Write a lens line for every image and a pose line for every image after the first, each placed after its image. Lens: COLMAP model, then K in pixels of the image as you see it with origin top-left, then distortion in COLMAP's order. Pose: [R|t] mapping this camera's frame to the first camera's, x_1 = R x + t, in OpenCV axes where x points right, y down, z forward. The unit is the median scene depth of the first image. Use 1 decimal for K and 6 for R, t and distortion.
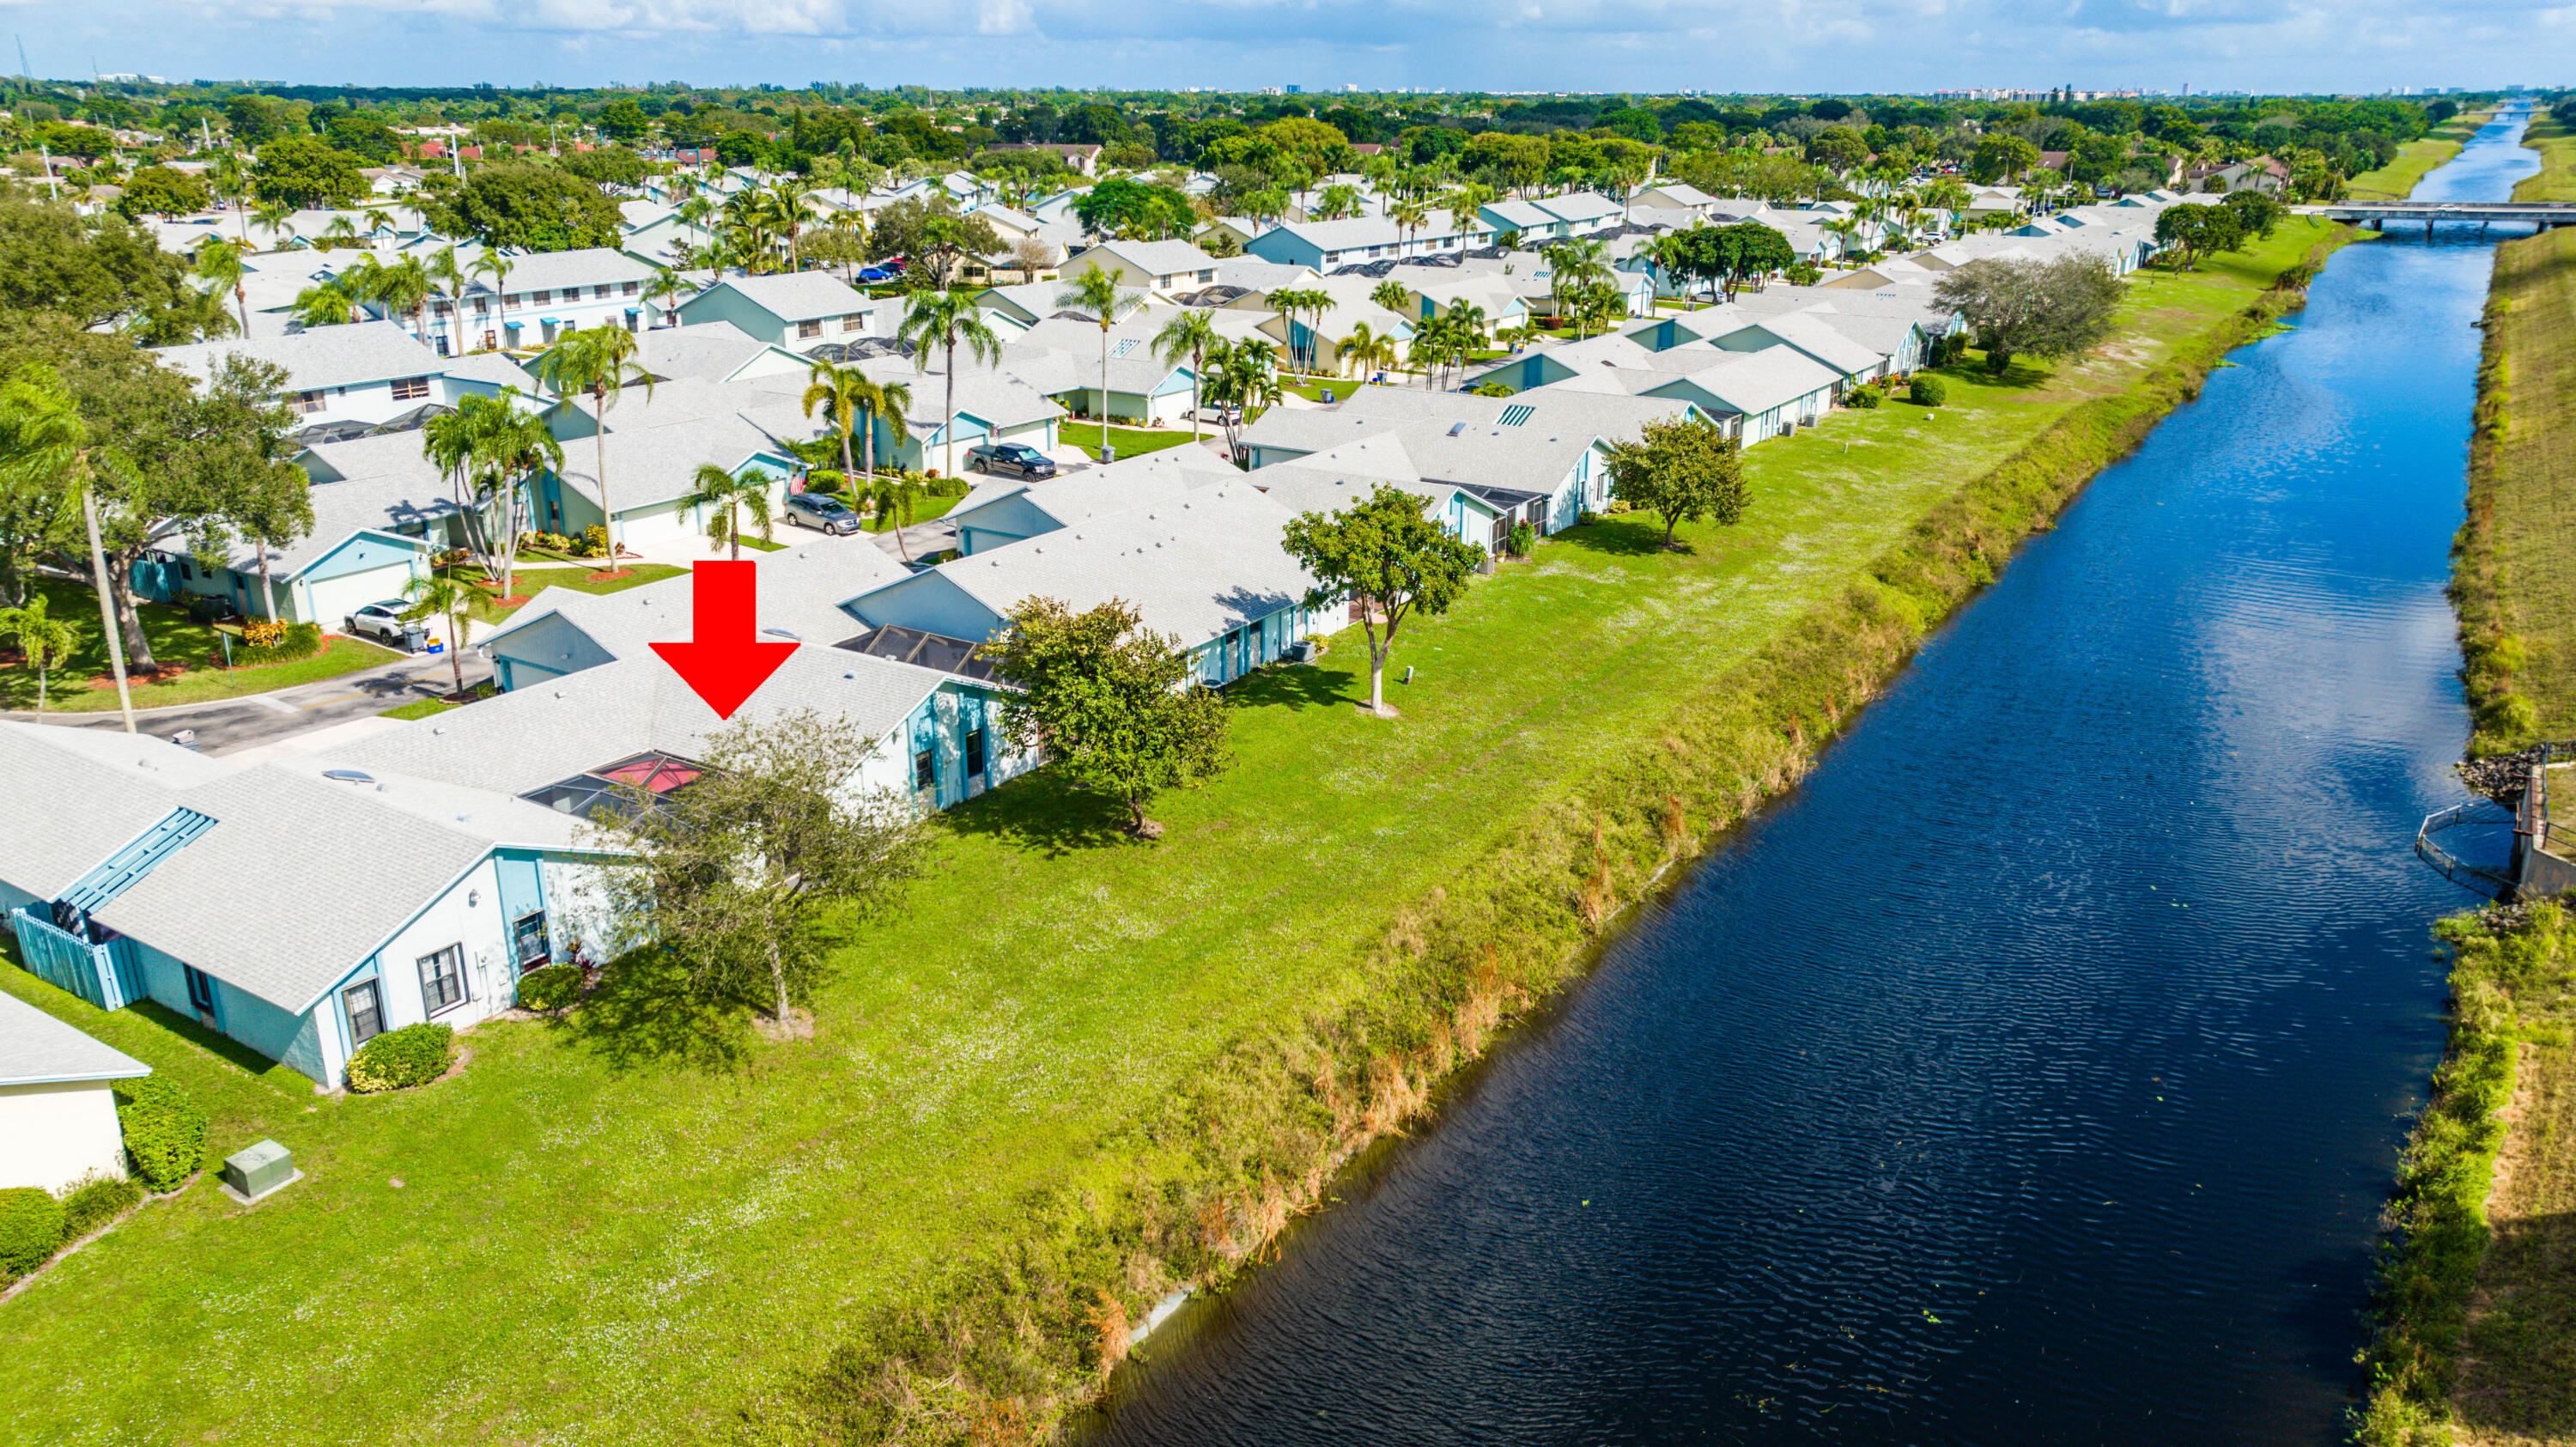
lens RADIAL K [[1805.5, 0, 1294.7], [0, 1805.5, 705.7], [0, 0, 1]] dist [-0.006596, -0.000784]
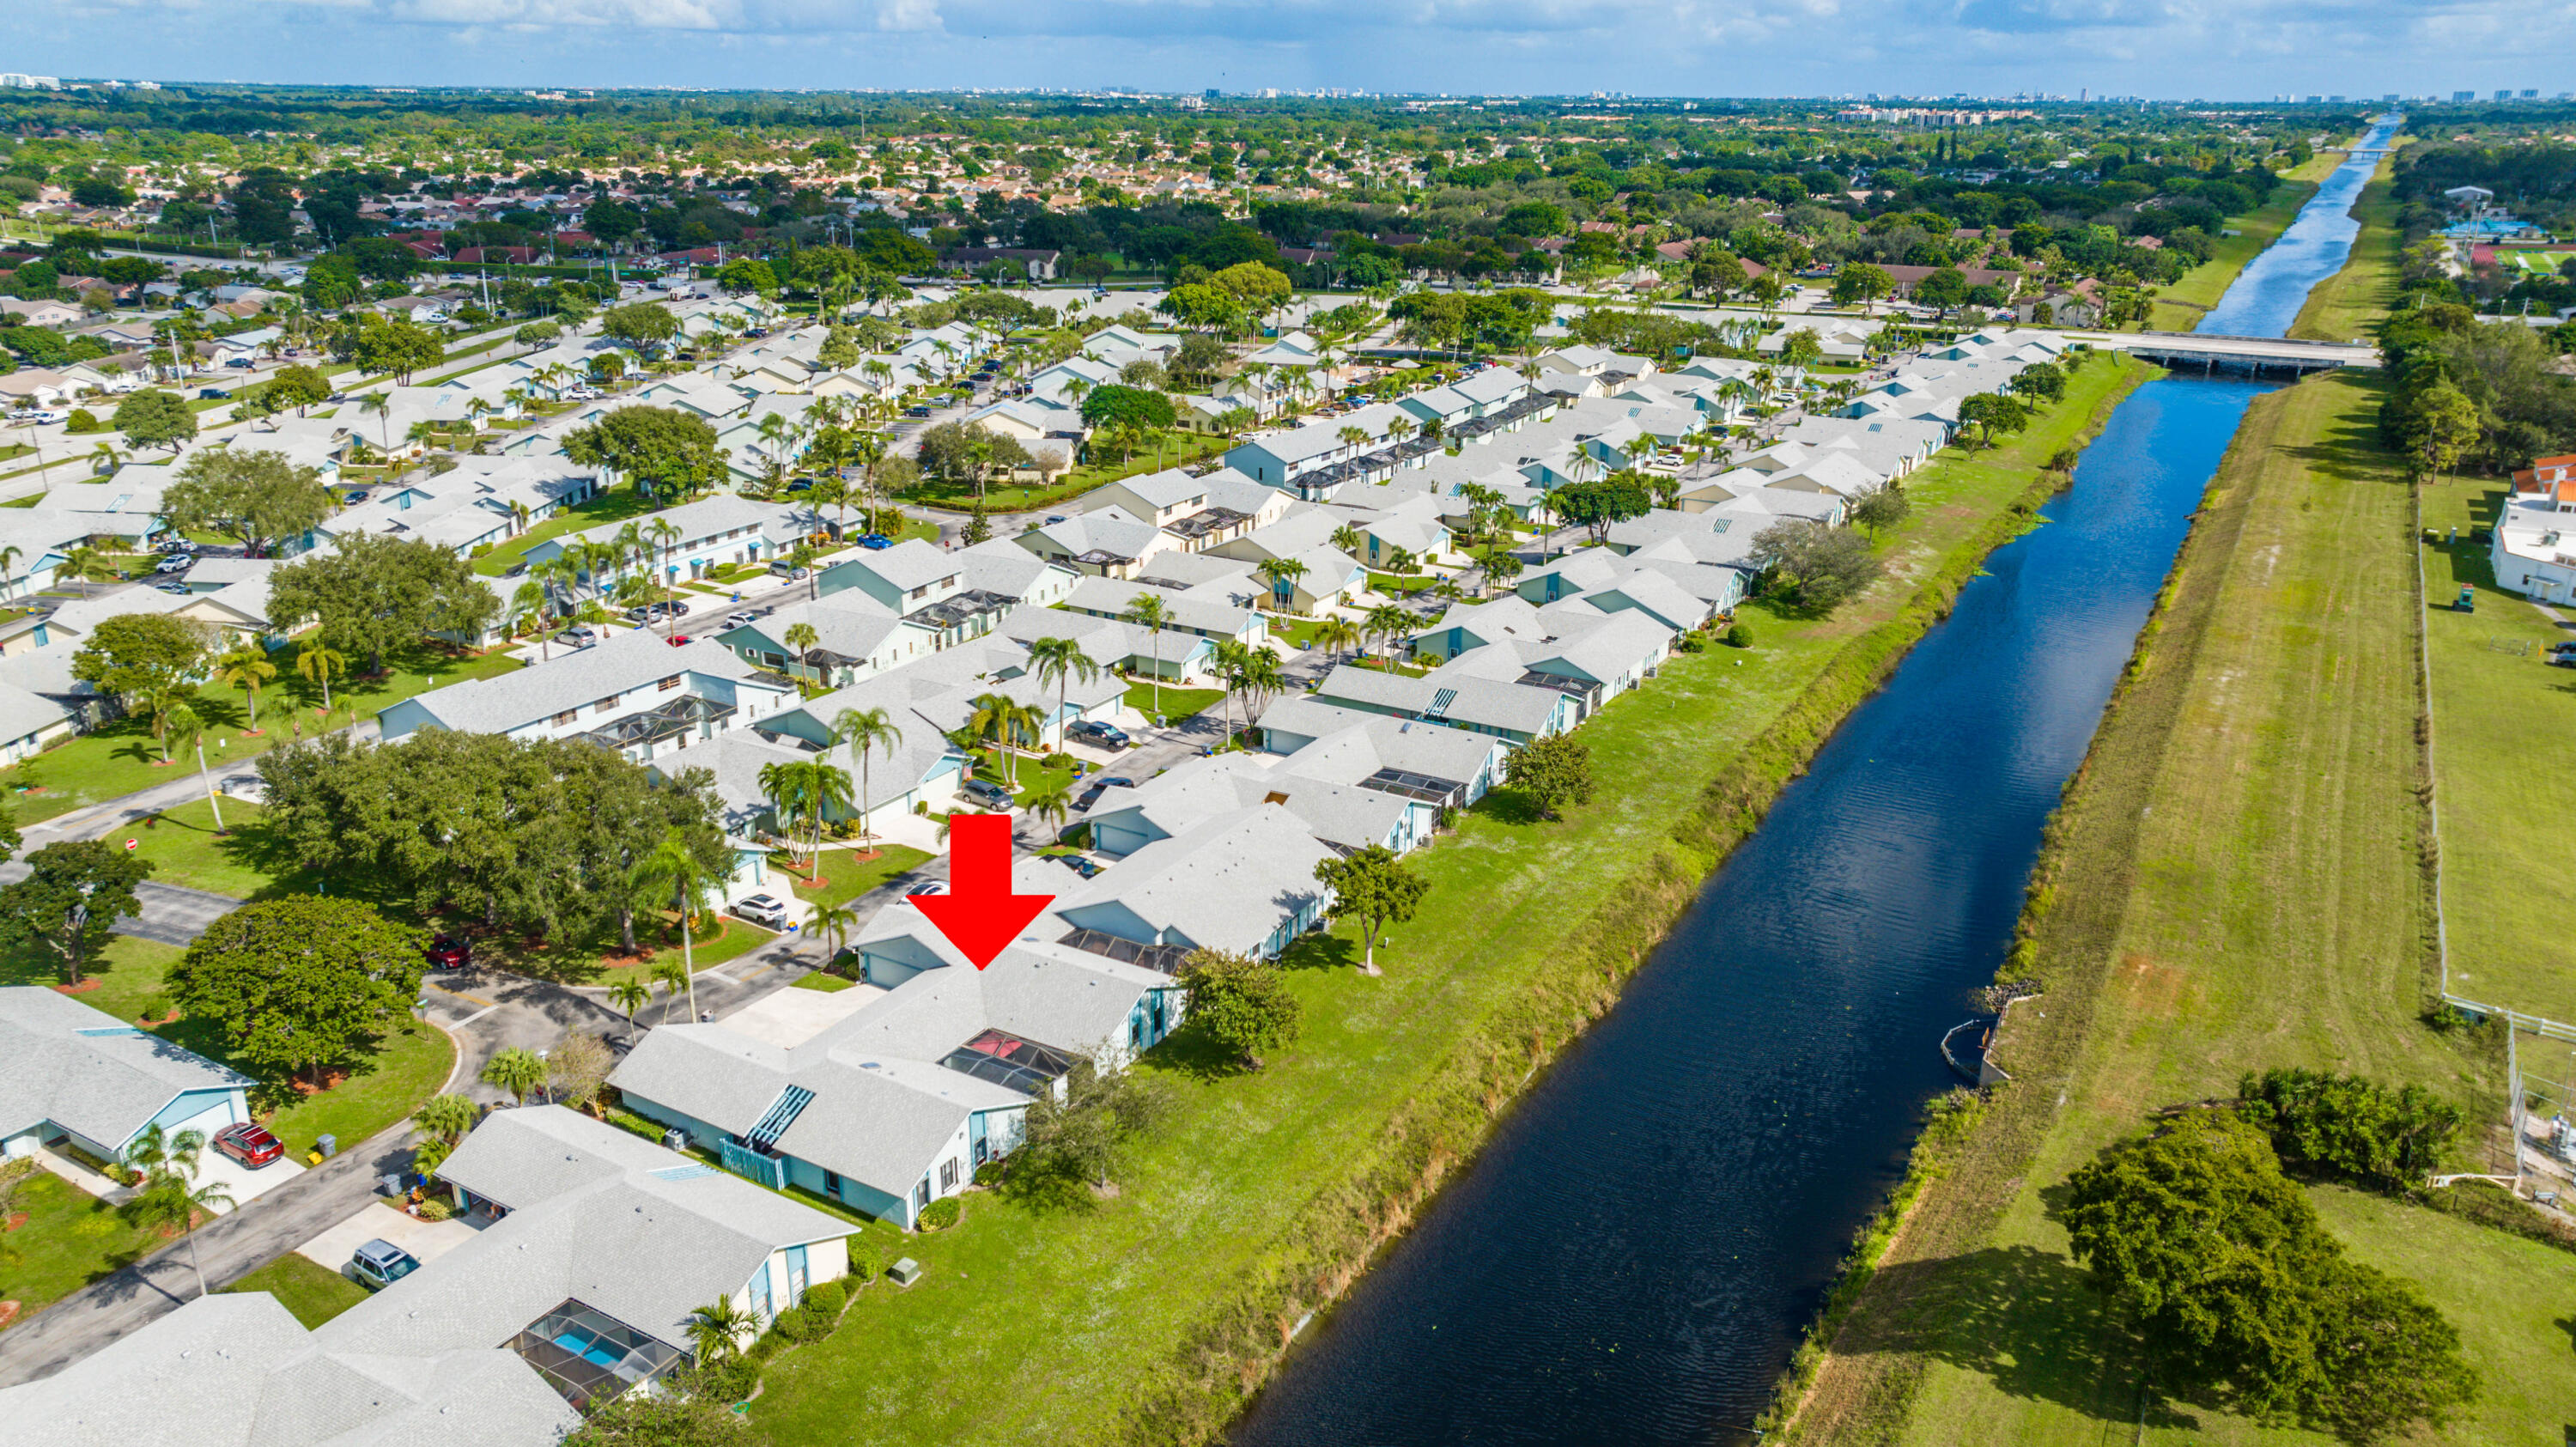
lens RADIAL K [[1805.5, 0, 1294.7], [0, 1805.5, 705.7], [0, 0, 1]] dist [-0.006596, -0.000784]
pose [[0.999060, -0.011640, 0.041768, -0.098139], [0.011552, 0.999930, 0.002355, -0.263697], [-0.041793, -0.001870, 0.999125, -0.749537]]
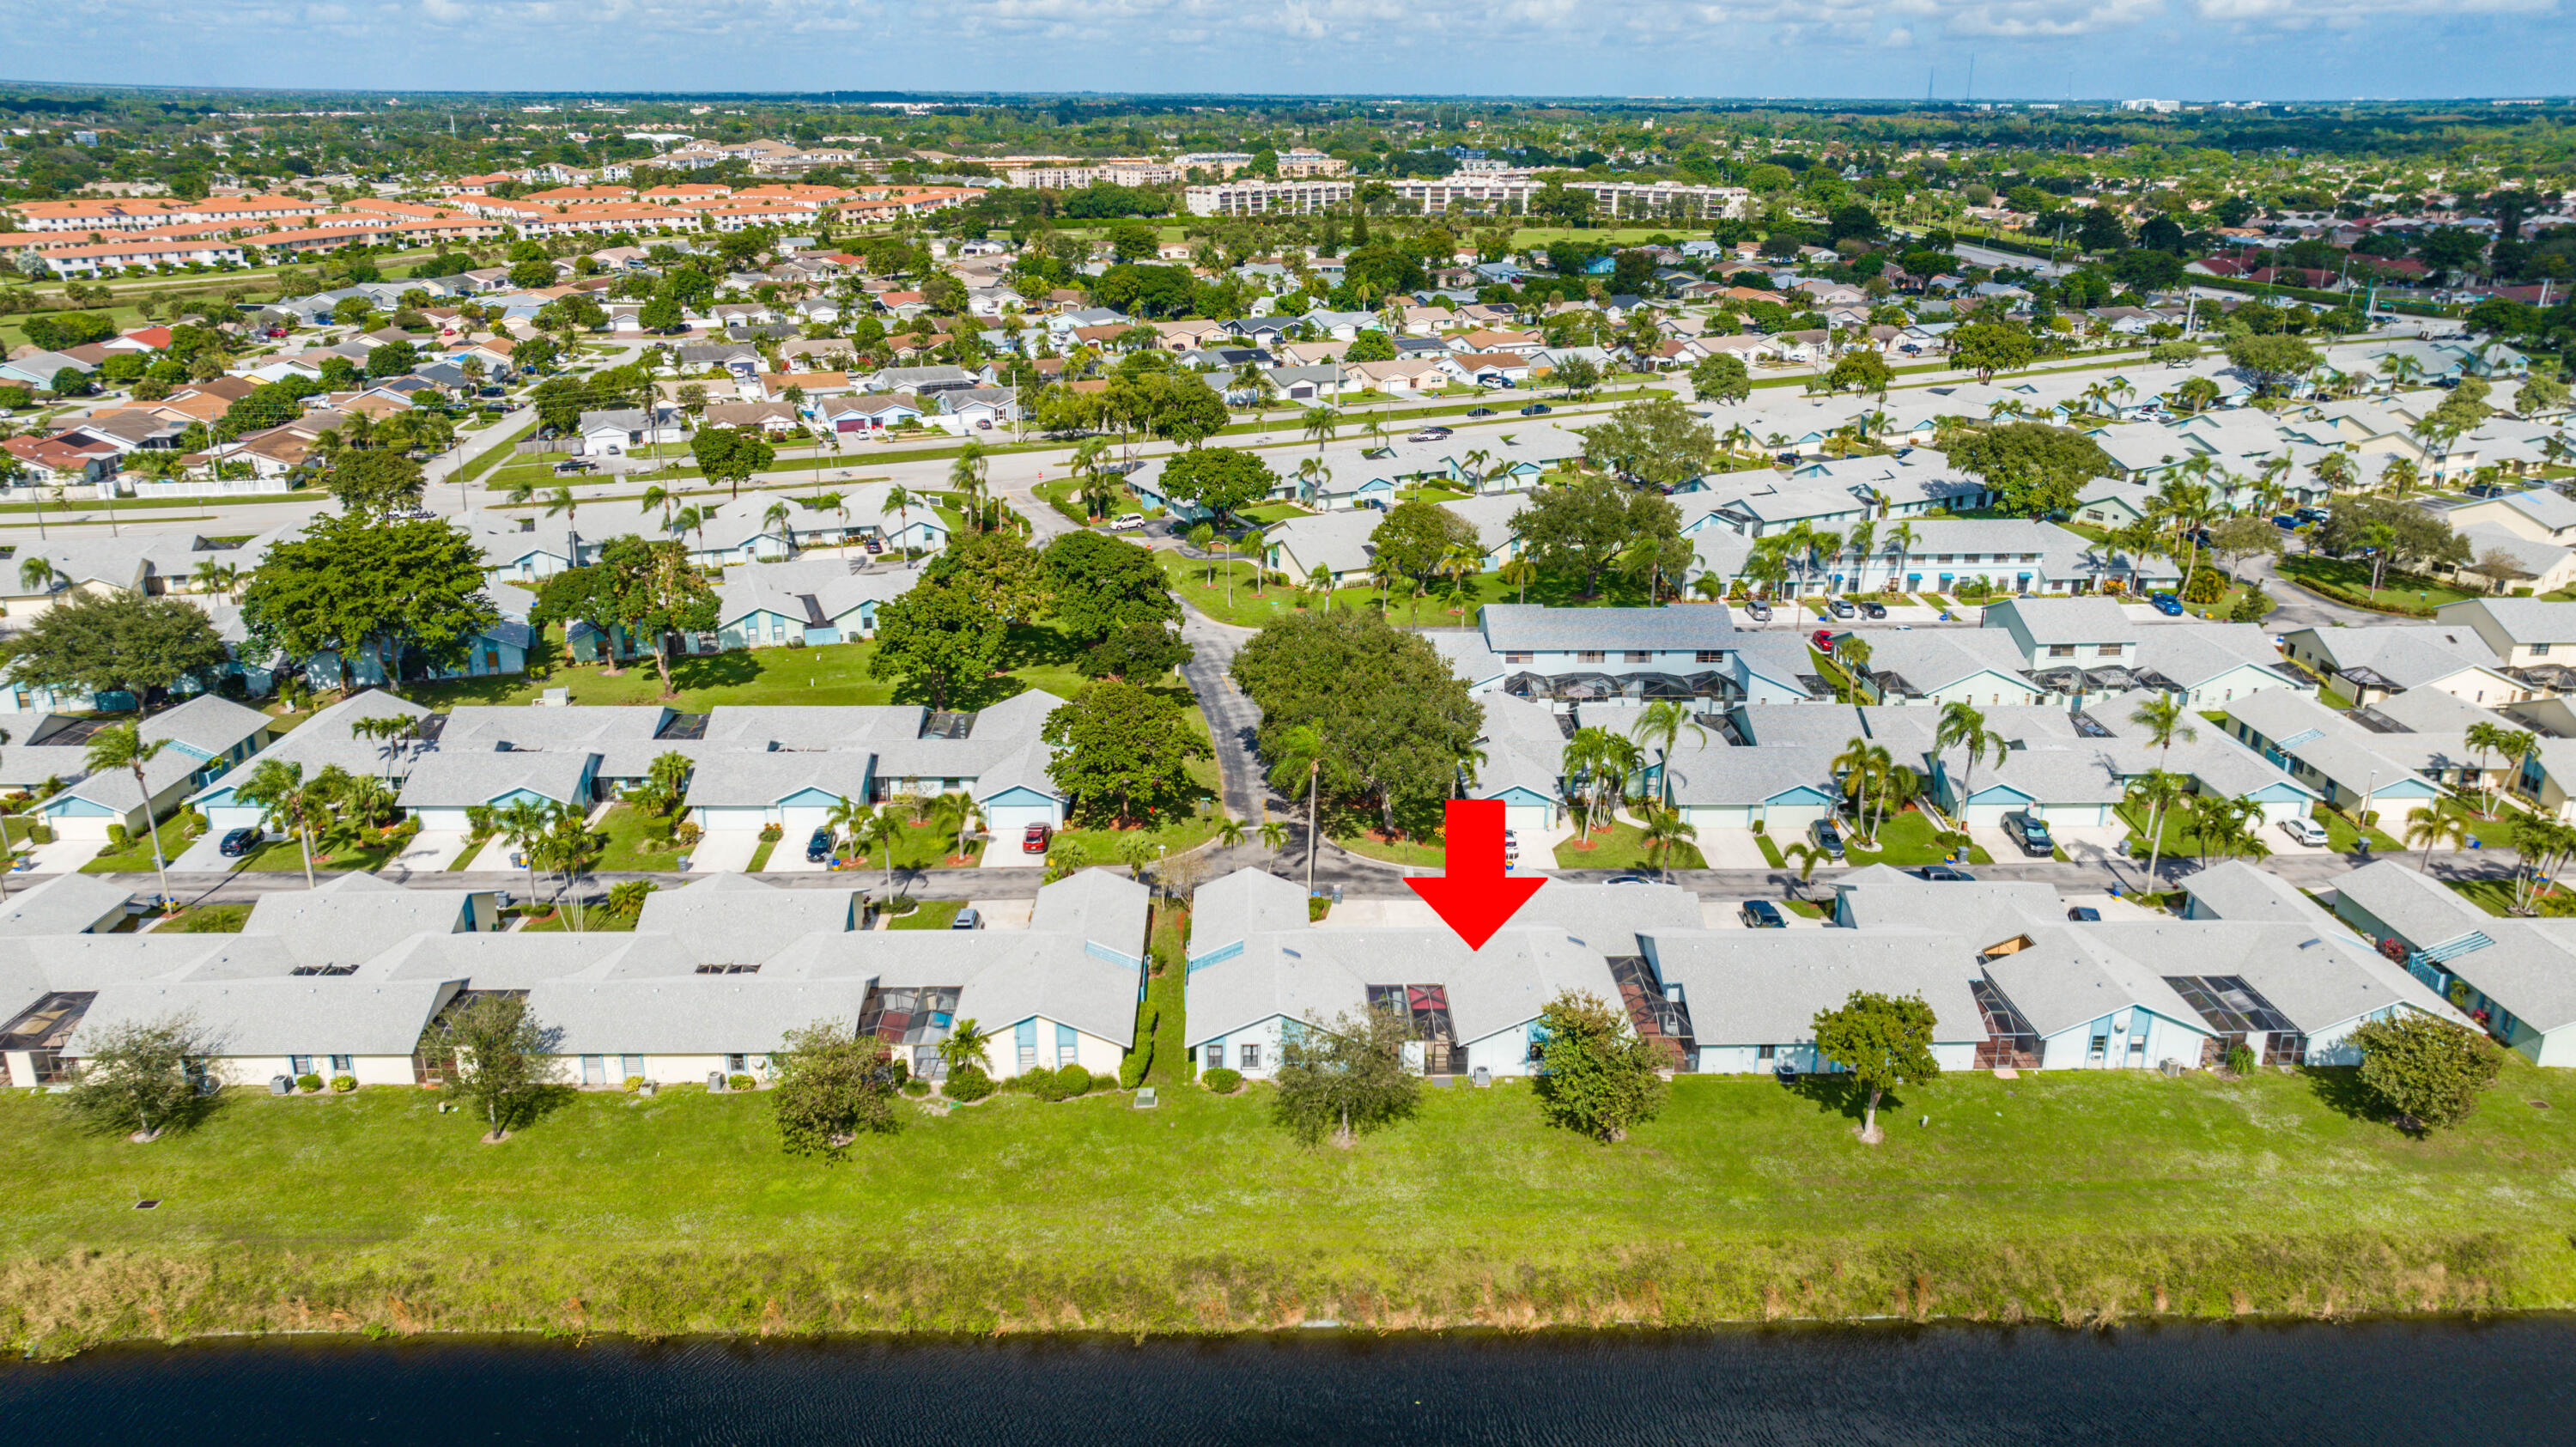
lens RADIAL K [[1805.5, 0, 1294.7], [0, 1805.5, 705.7], [0, 0, 1]] dist [-0.006596, -0.000784]
pose [[0.560138, 0.263538, -0.785362, 0.868506], [-0.267163, 0.954860, 0.129869, -0.407820], [0.784136, 0.137074, 0.605261, -0.308071]]
